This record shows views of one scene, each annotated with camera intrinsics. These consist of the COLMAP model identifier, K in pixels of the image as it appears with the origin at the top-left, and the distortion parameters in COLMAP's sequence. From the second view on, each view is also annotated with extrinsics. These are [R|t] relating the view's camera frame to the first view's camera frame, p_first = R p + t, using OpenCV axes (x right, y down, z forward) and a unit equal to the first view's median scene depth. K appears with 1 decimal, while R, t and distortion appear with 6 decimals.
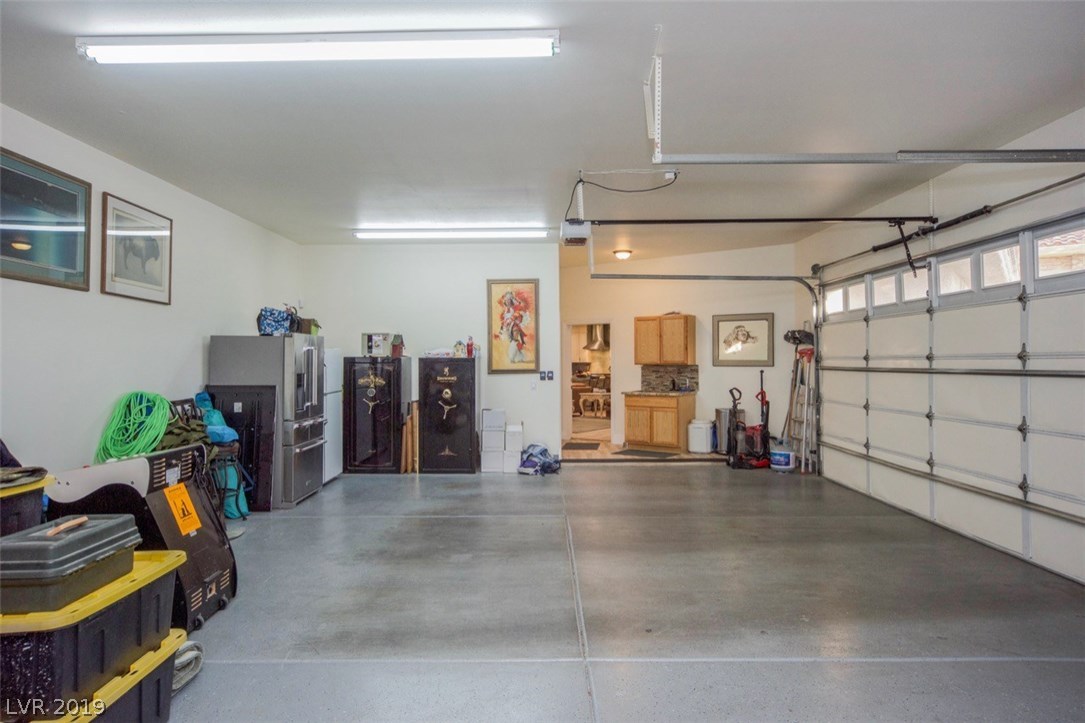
lens RADIAL K [[619.5, 0, 542.5], [0, 619.5, 361.5], [0, 0, 1]] dist [0.002055, 0.001119]
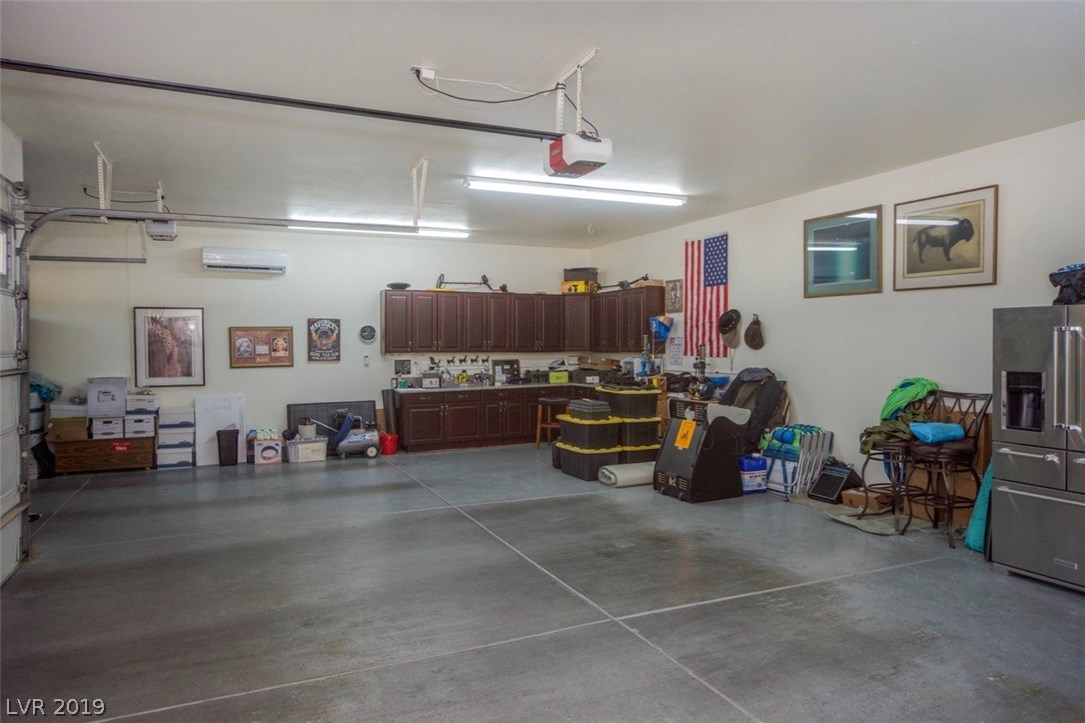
lens RADIAL K [[703.7, 0, 542.5], [0, 703.7, 361.5], [0, 0, 1]] dist [0.015864, 0.002335]
pose [[-0.903349, 0.021354, -0.428375, 0.442030], [0.008986, 0.999483, 0.030872, -0.023318], [0.428813, 0.024039, -0.903074, 1.821552]]
